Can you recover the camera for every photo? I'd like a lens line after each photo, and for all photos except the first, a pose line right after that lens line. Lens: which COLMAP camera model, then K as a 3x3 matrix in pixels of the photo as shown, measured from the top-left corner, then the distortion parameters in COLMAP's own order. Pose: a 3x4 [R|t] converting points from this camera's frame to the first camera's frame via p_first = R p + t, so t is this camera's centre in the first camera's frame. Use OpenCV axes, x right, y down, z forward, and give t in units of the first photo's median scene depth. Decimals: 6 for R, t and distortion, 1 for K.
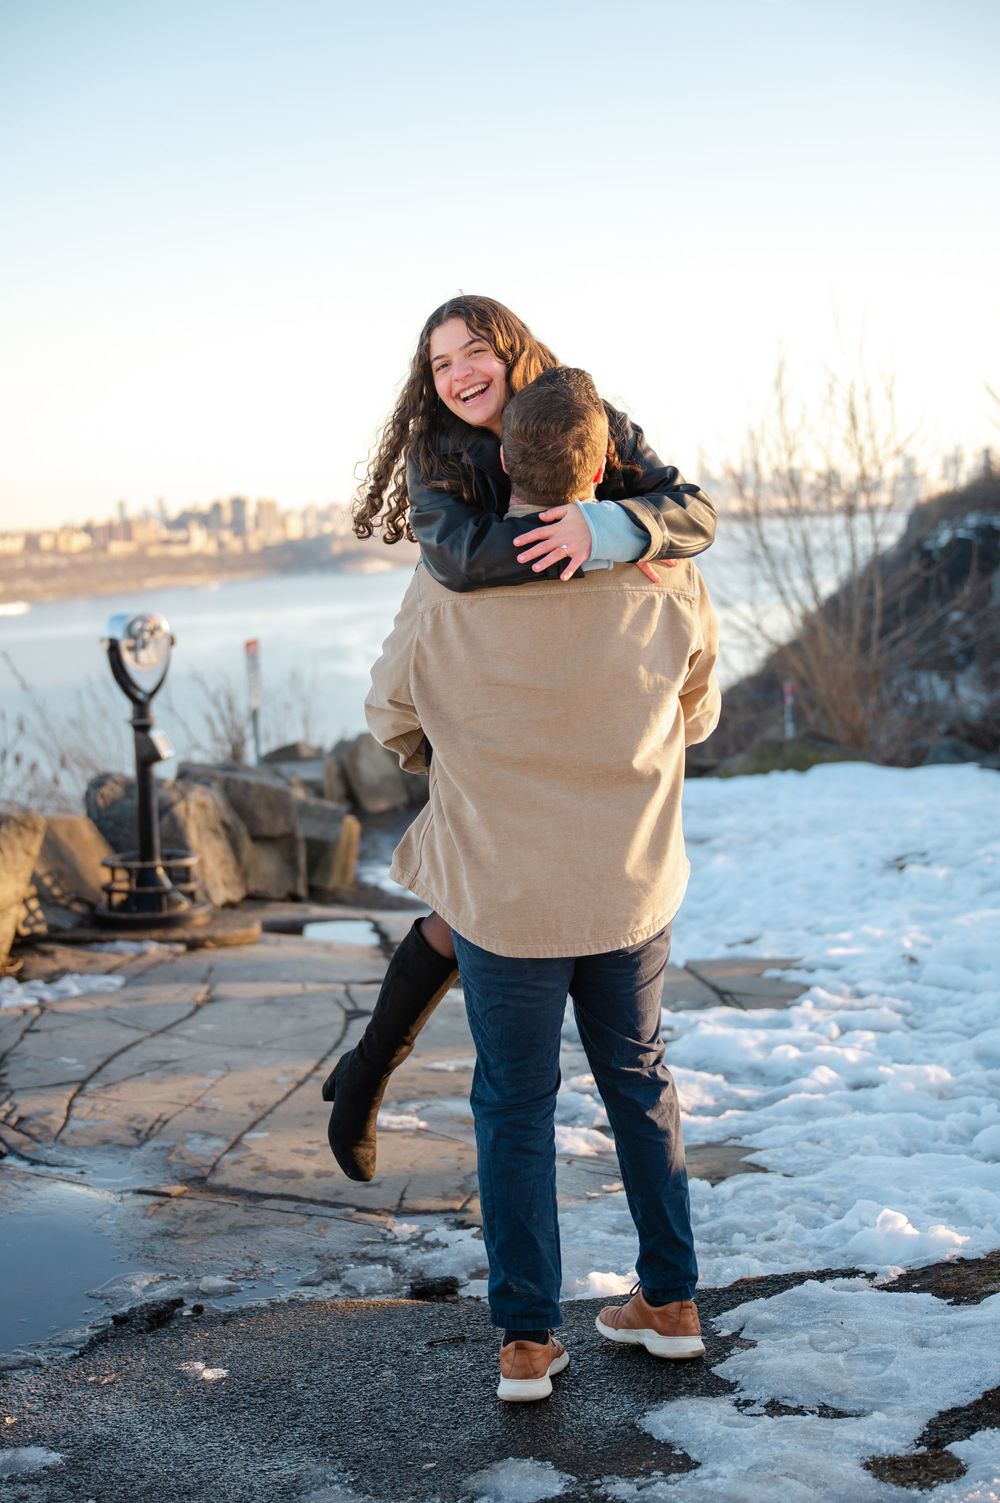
lens RADIAL K [[2289.5, 0, 503.5], [0, 2289.5, 734.7], [0, 0, 1]] dist [0.014729, -0.056079]
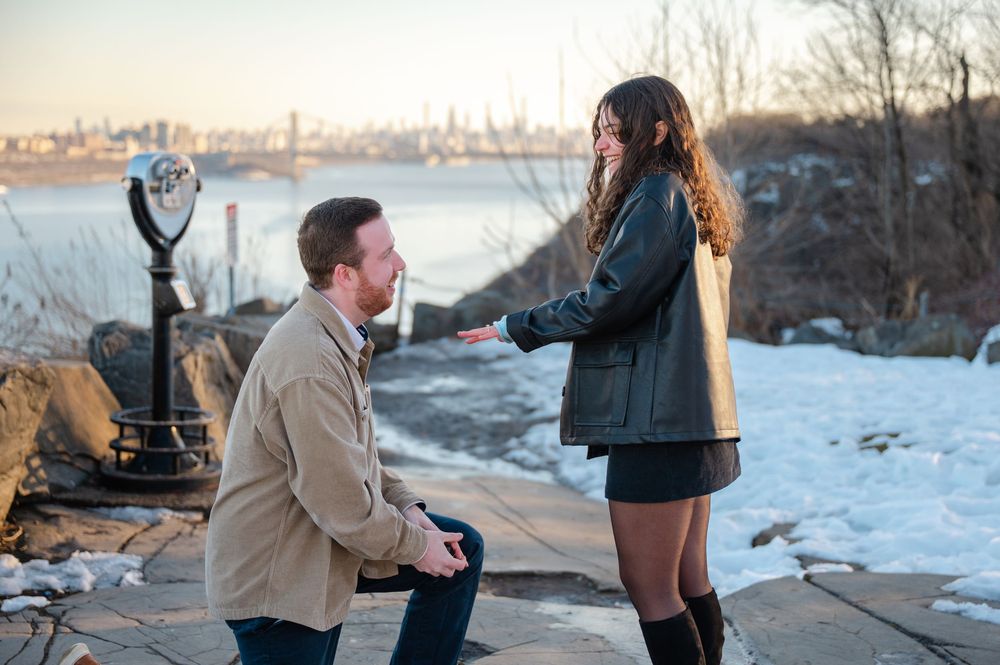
lens RADIAL K [[1531.5, 0, 492.5], [0, 1531.5, 337.0], [0, 0, 1]] dist [0.014027, -0.078433]
pose [[0.993075, 0.048818, 0.106860, -0.091544], [-0.051255, 0.998482, 0.020179, 0.002176], [-0.105713, -0.025517, 0.994069, 0.371904]]
